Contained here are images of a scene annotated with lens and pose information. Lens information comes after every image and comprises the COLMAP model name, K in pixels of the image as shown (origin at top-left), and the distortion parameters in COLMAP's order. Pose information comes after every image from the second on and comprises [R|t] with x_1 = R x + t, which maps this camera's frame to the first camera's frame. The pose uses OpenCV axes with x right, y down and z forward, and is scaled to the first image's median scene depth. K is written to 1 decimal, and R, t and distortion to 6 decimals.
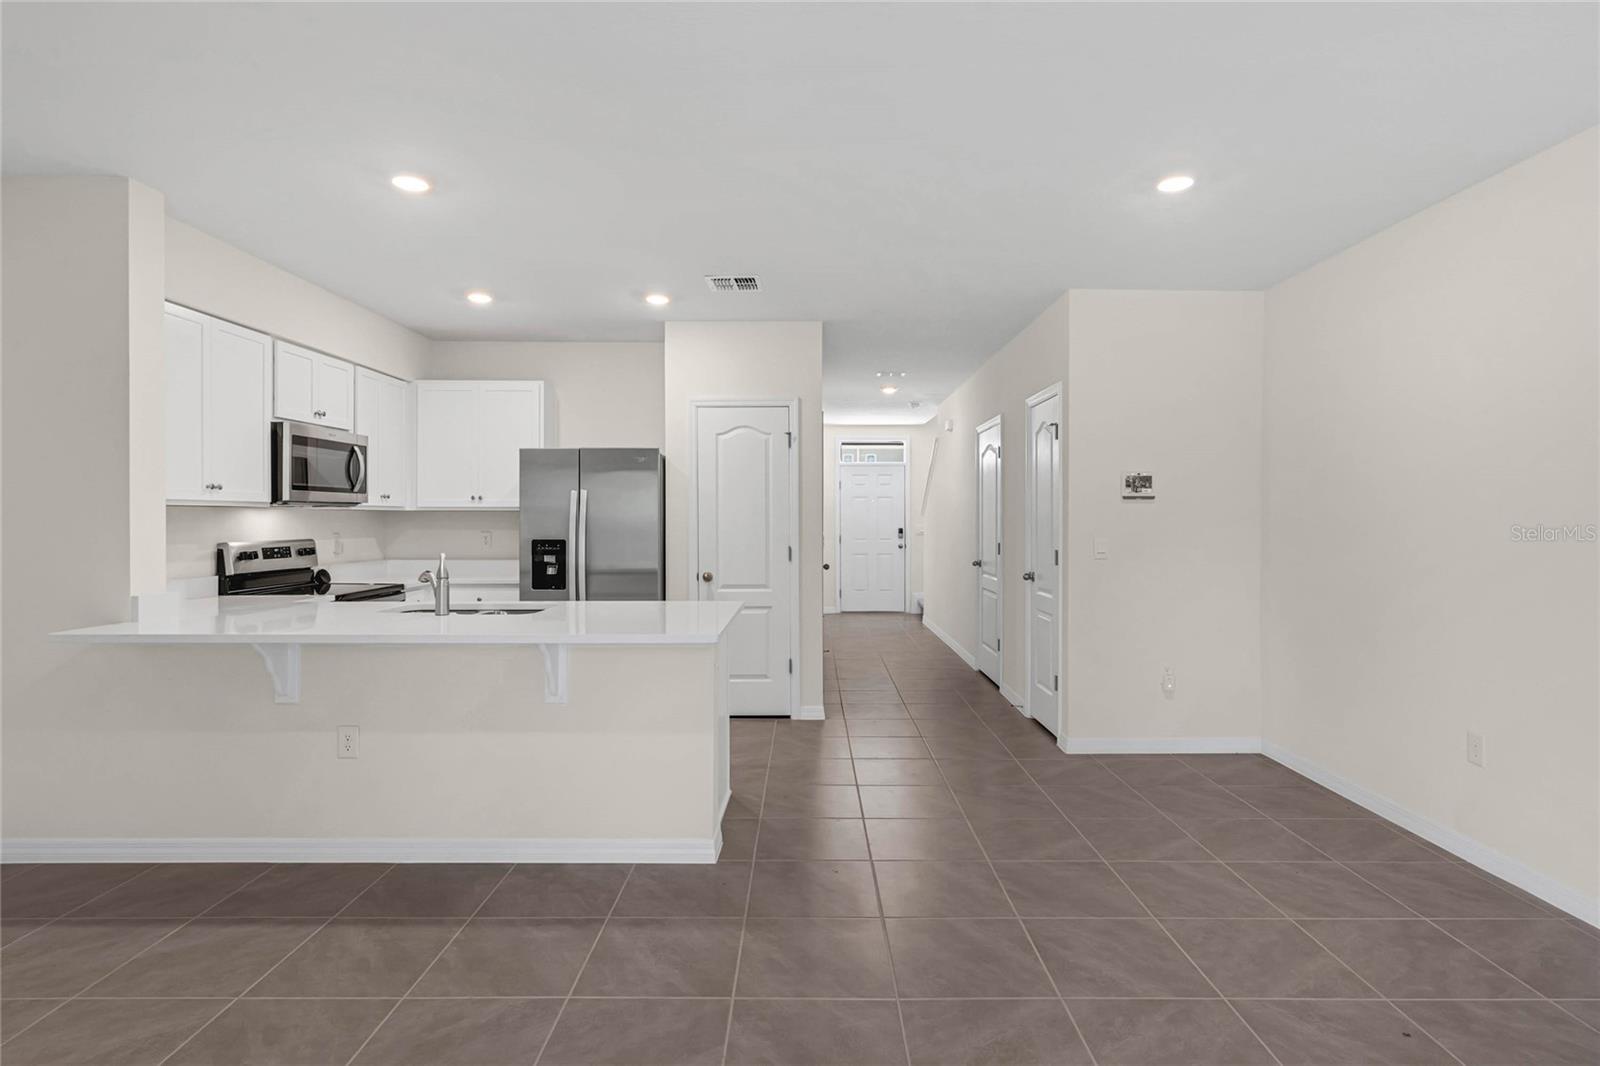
lens RADIAL K [[811.0, 0, 743.2], [0, 811.0, 514.7], [0, 0, 1]] dist [-0.001442, 0.000126]
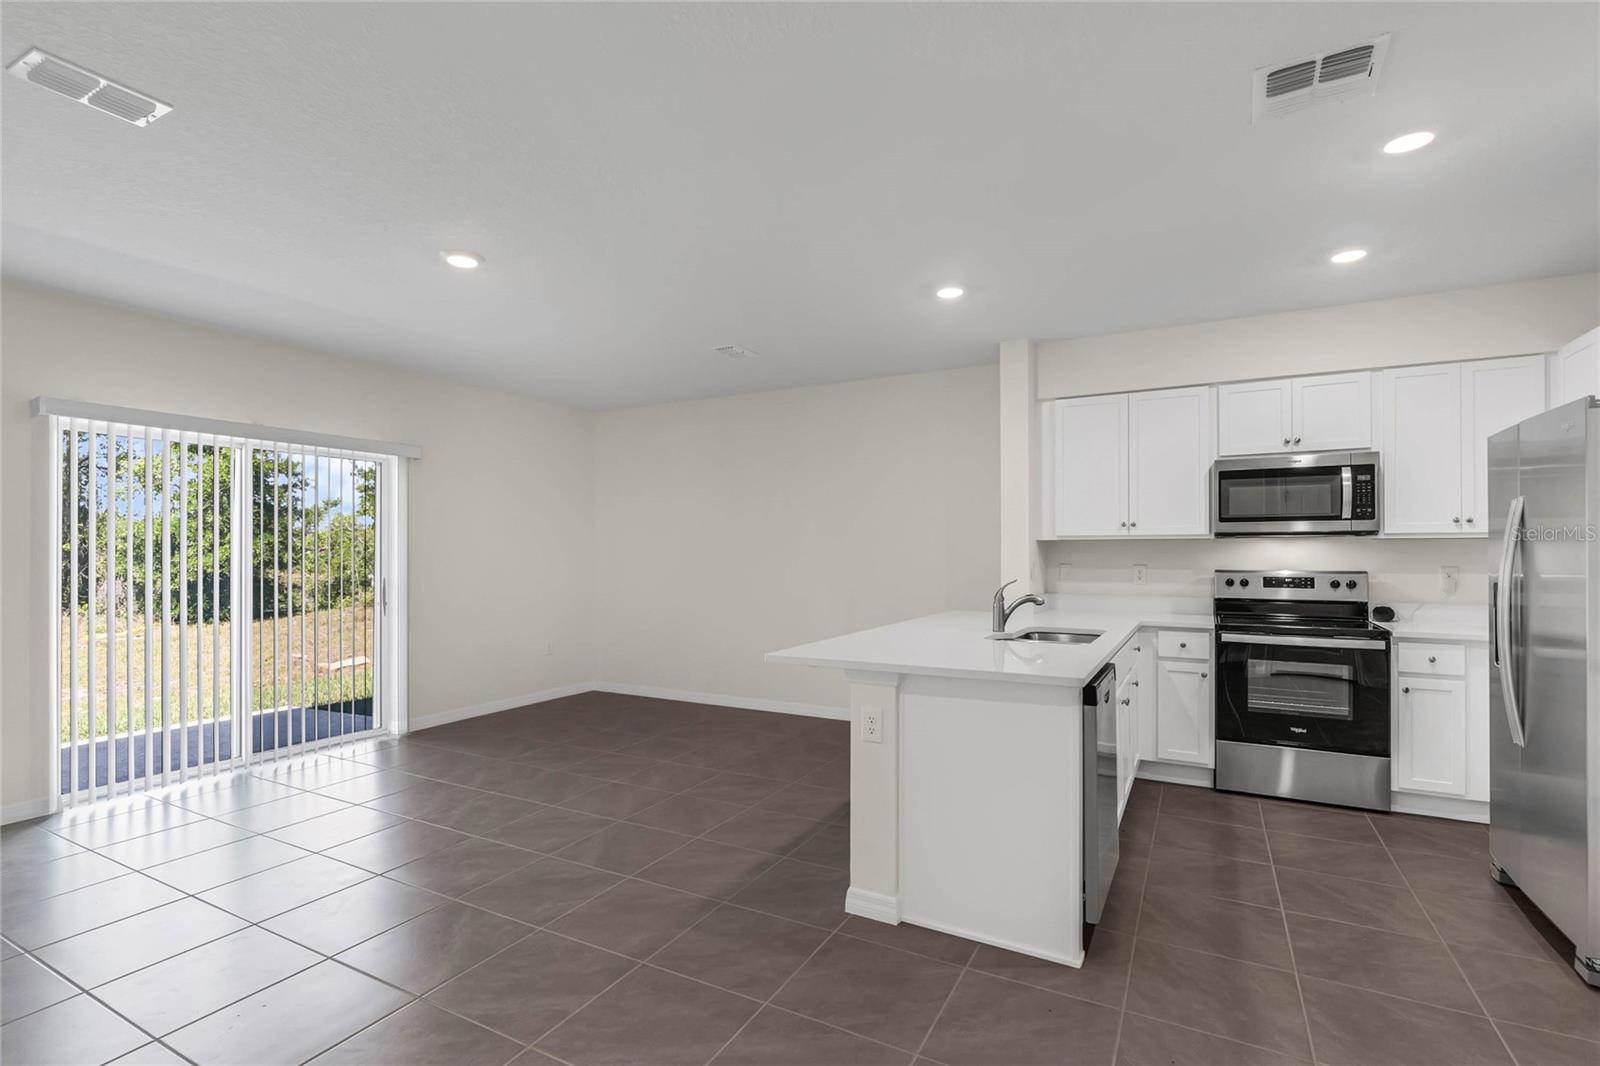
lens RADIAL K [[673.7, 0, 810.9], [0, 673.7, 546.2], [0, 0, 1]] dist [-0.000811, -0.000022]
pose [[-0.365363, -0.006824, -0.930840, 0.417066], [0.004298, 0.999950, -0.009018, 0.006168], [0.930855, -0.007296, -0.365315, 0.730193]]
